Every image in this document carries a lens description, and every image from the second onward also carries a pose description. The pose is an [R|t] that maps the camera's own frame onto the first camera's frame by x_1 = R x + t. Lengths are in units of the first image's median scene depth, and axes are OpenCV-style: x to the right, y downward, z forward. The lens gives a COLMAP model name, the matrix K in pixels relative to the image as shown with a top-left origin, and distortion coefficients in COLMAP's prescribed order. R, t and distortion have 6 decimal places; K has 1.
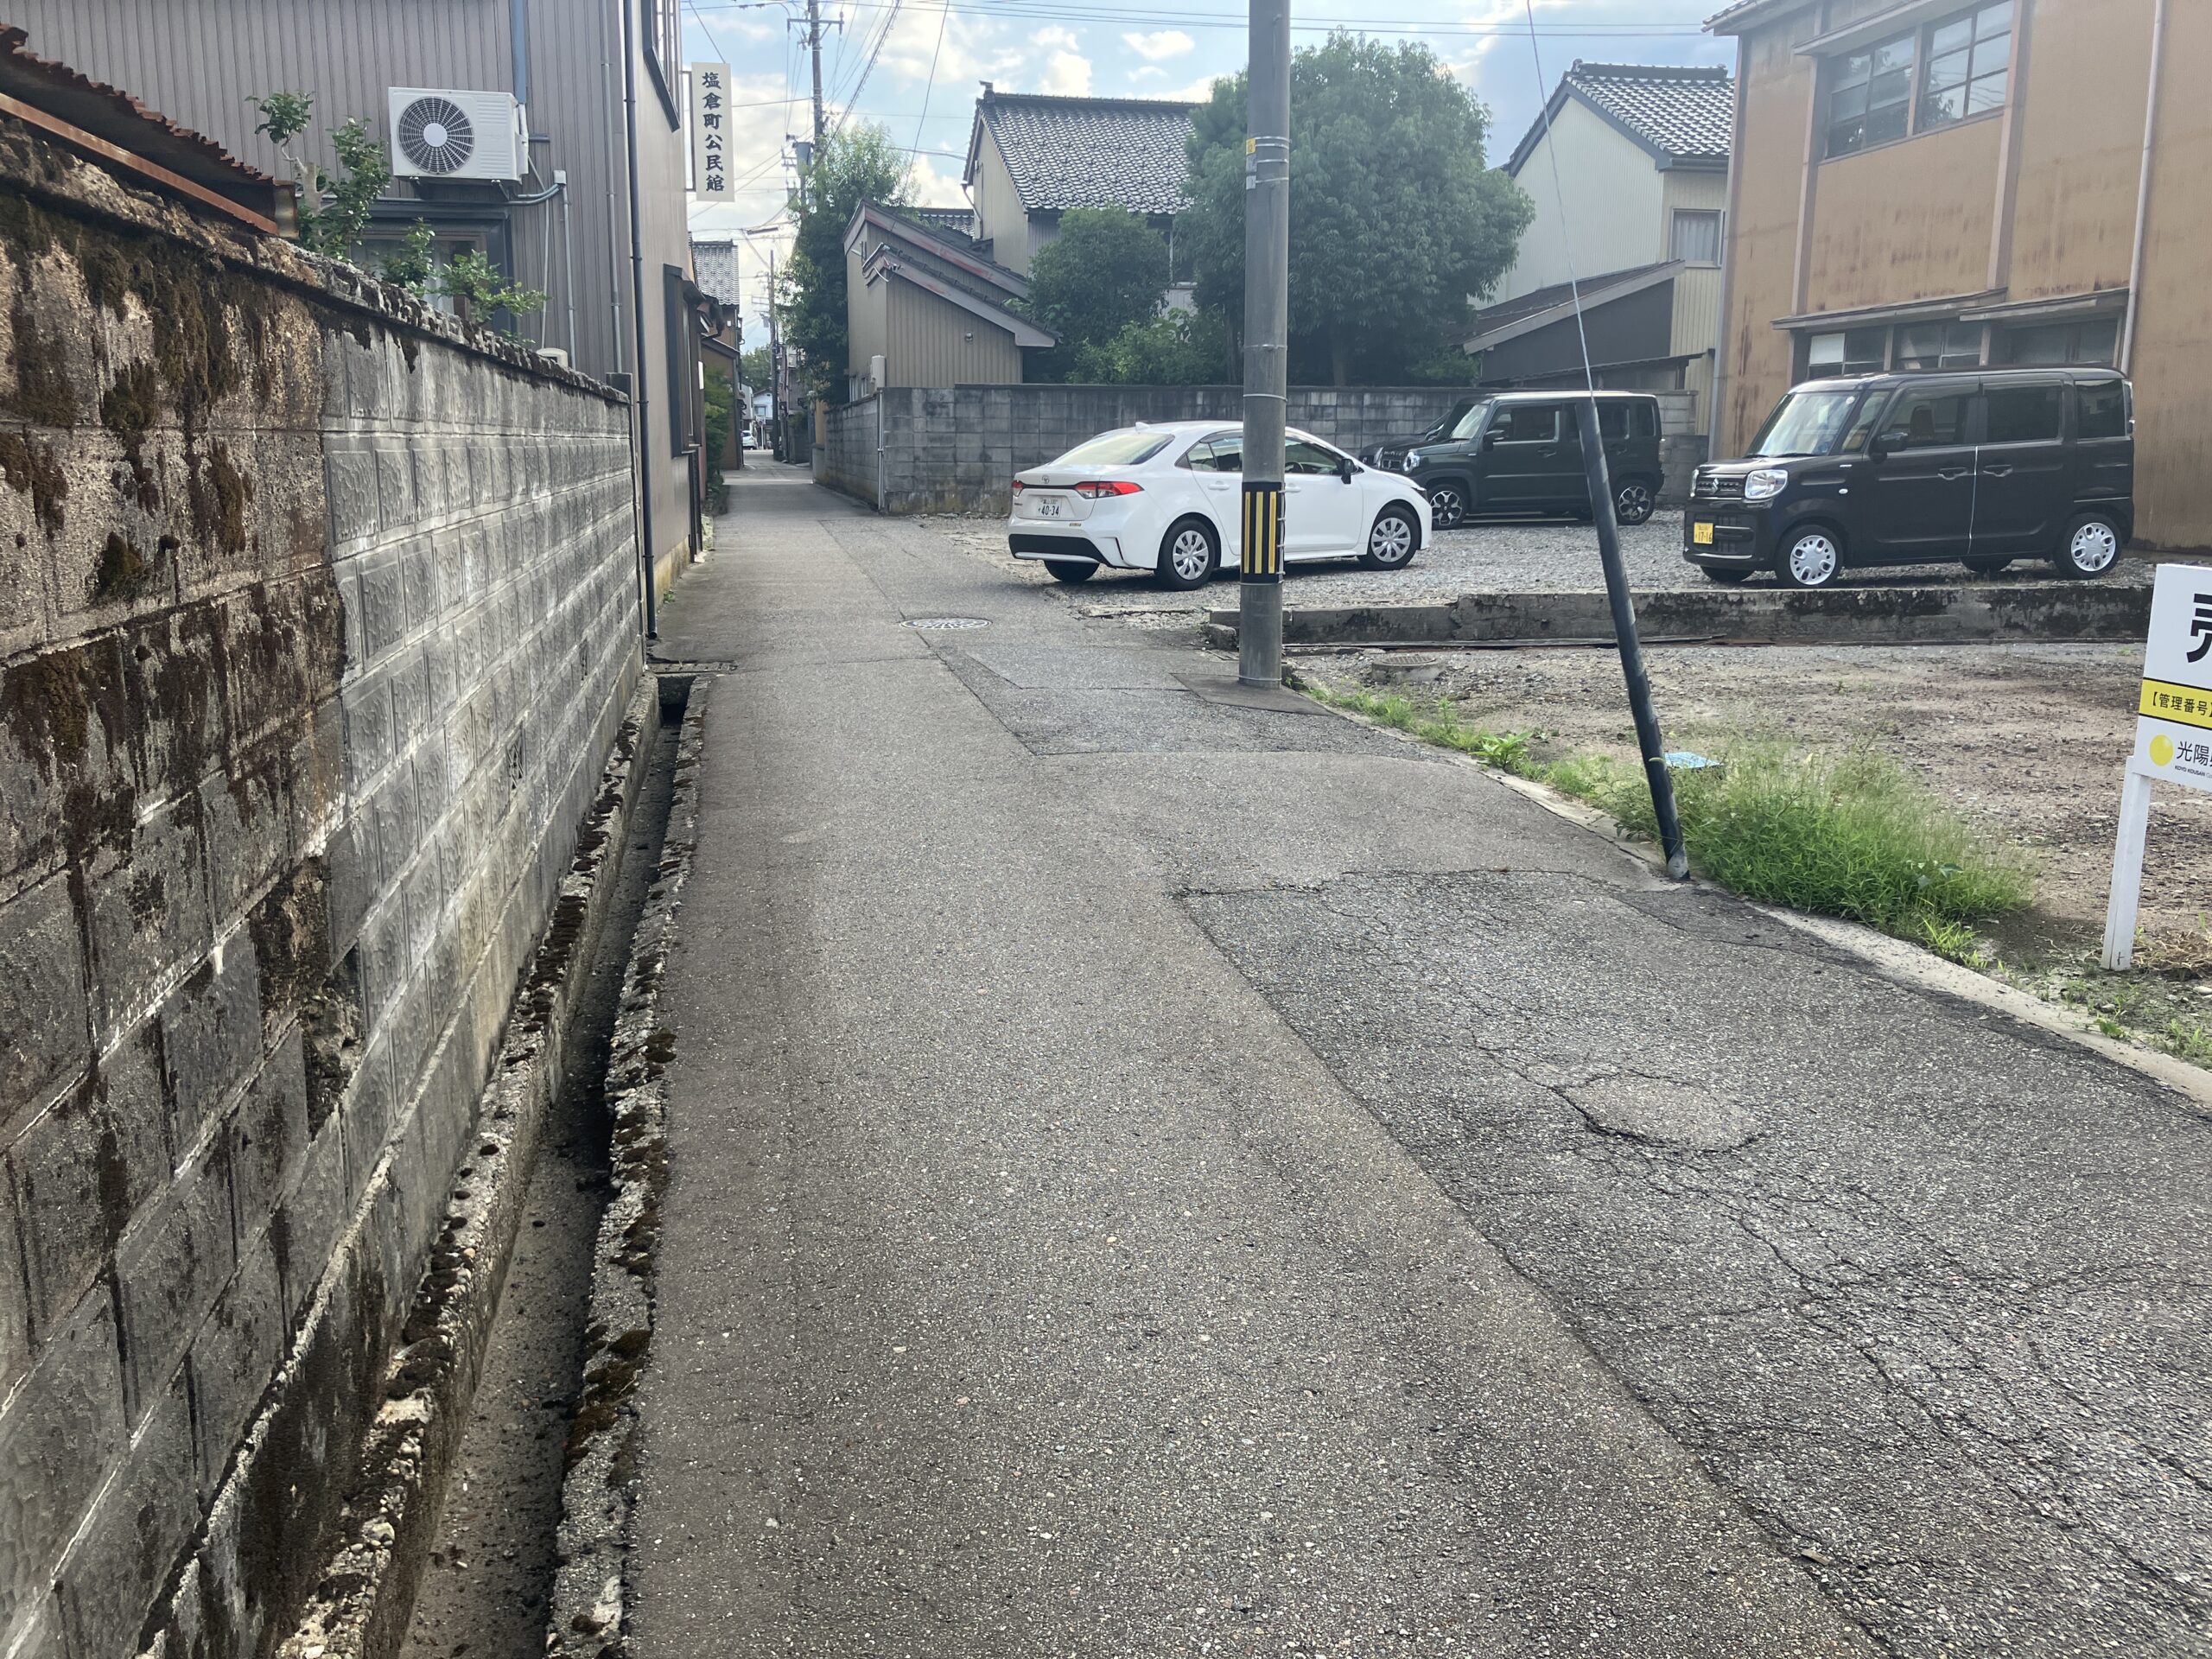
lens RADIAL K [[1803.1, 0, 1092.4], [0, 1803.1, 824.7], [0, 0, 1]] dist [-0.001228, 0.008372]
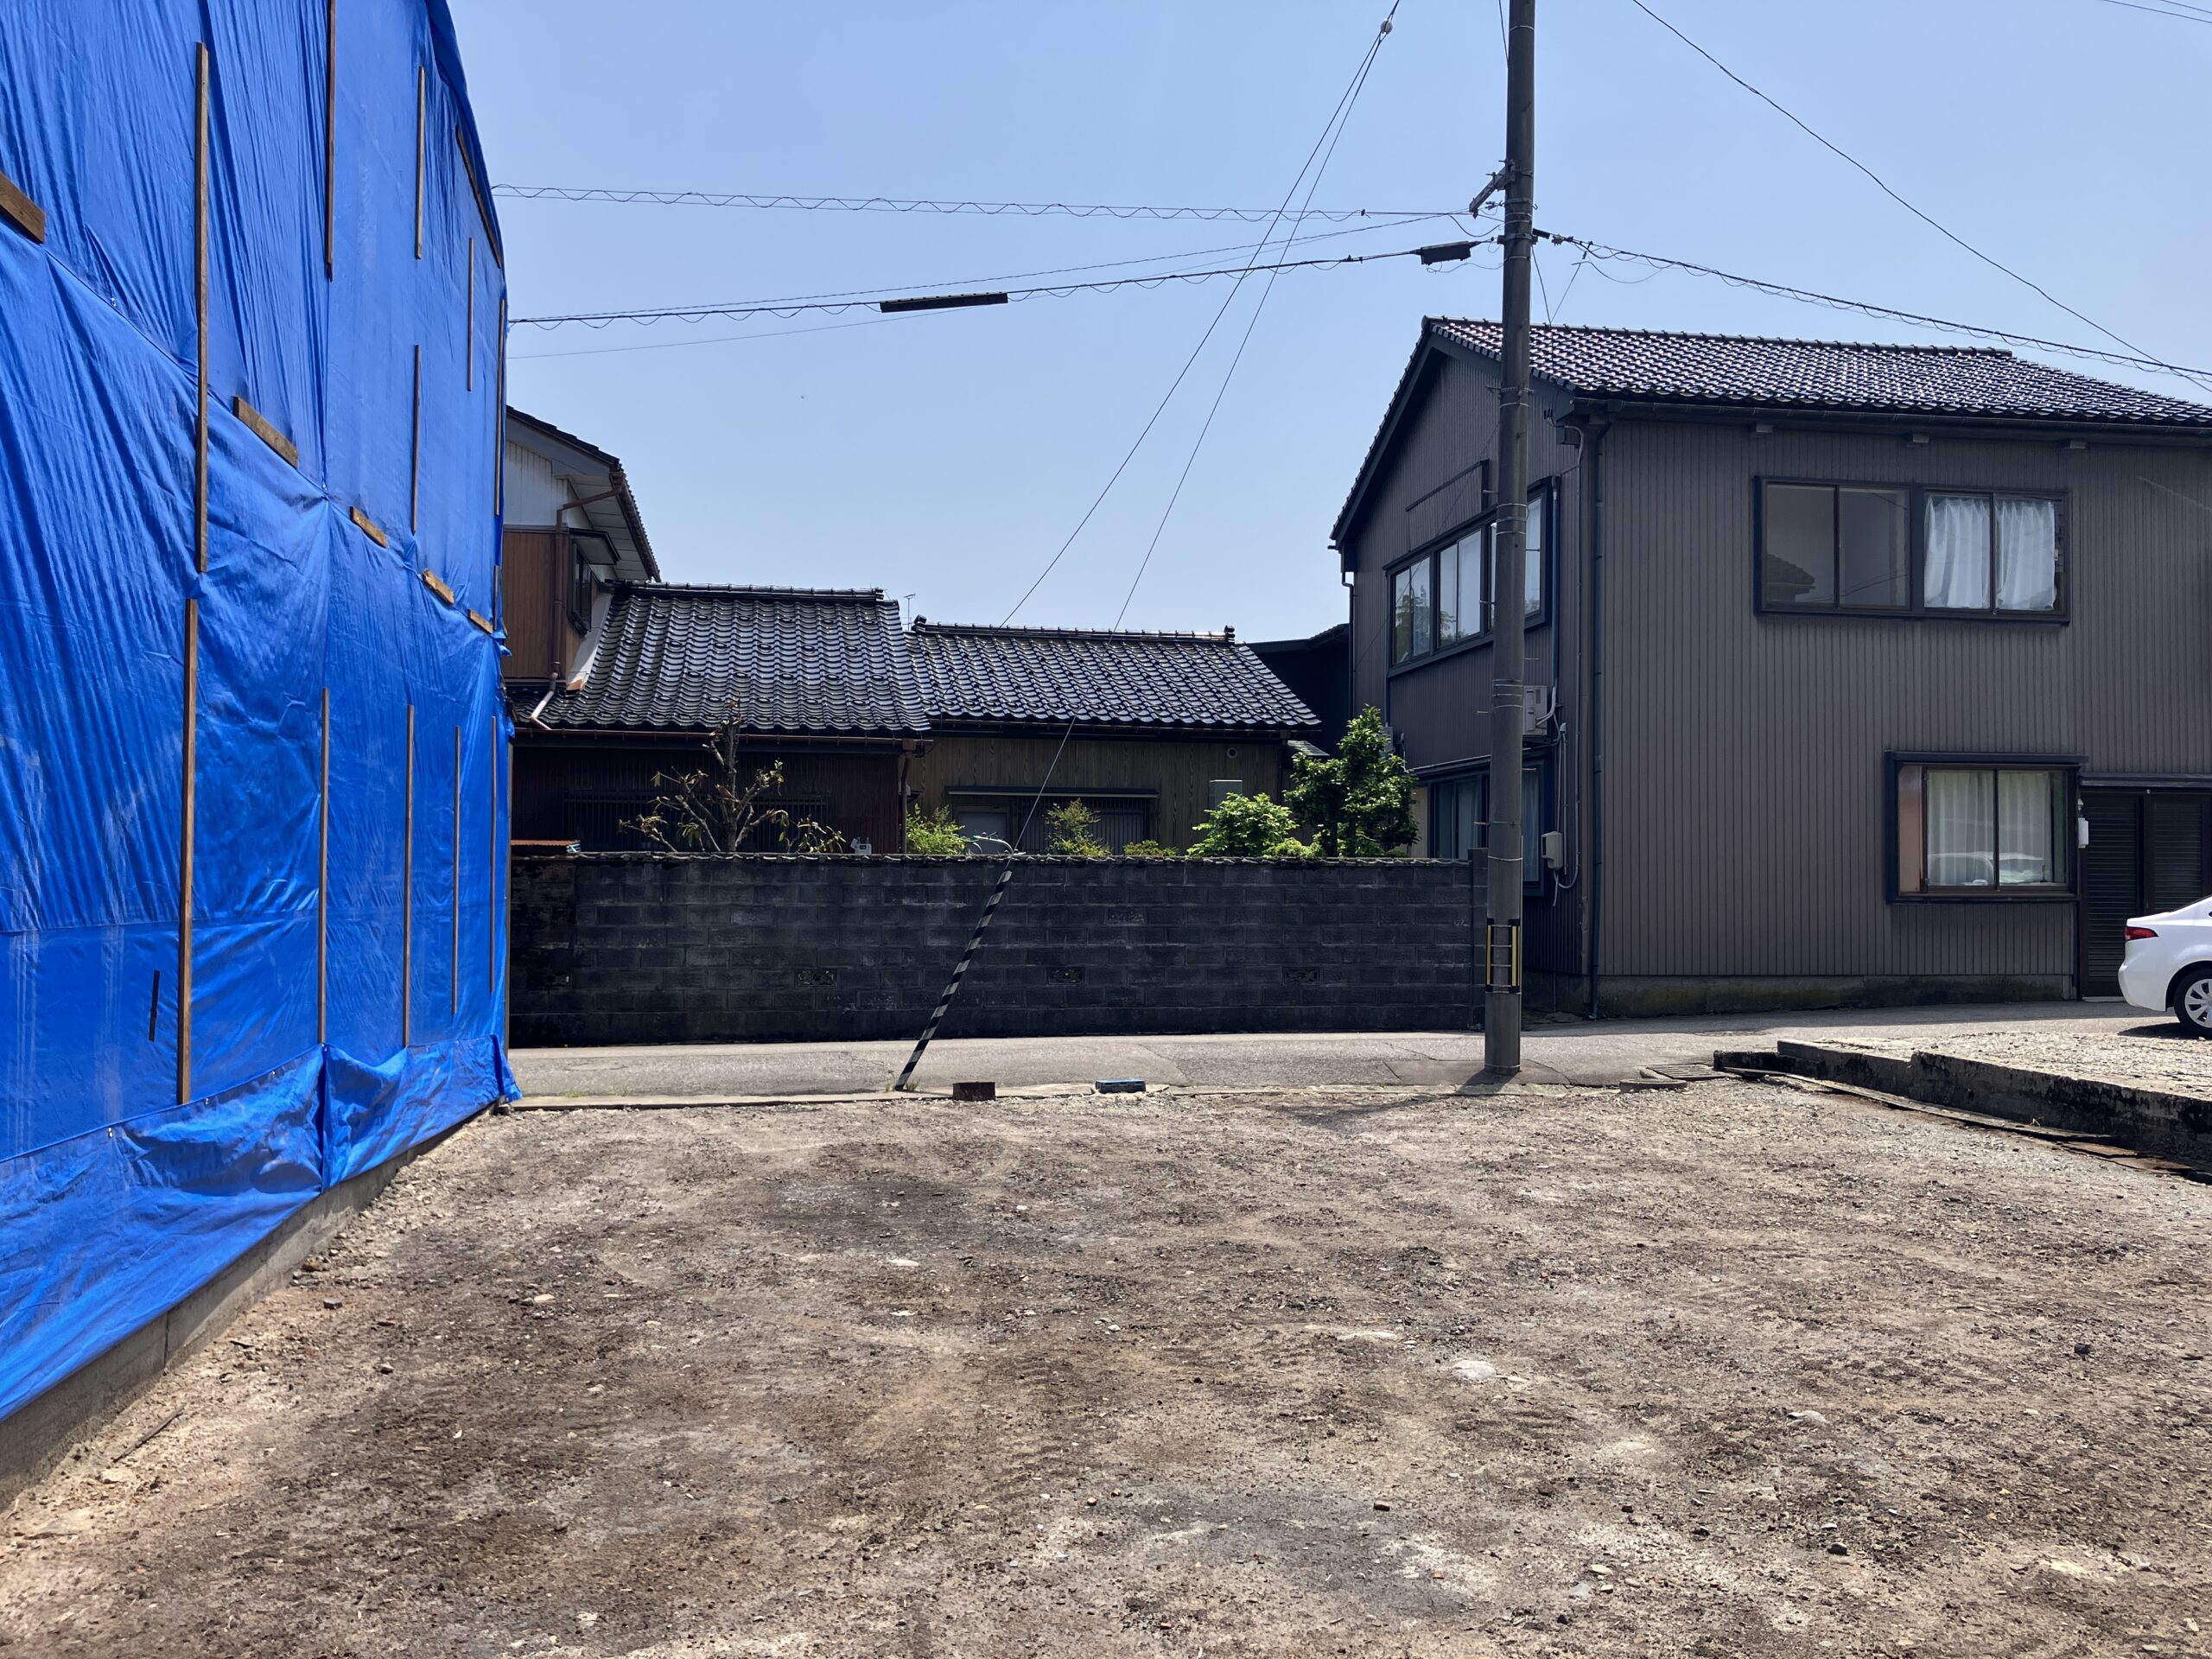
lens RADIAL K [[1796.7, 0, 1099.5], [0, 1796.7, 818.5], [0, 0, 1]] dist [-0.002868, 0.020764]
pose [[-0.004302, -0.031577, -0.999492, 1.339799], [-0.213438, 0.976498, -0.029932, -0.146486], [0.976947, 0.213201, -0.010941, 0.647974]]
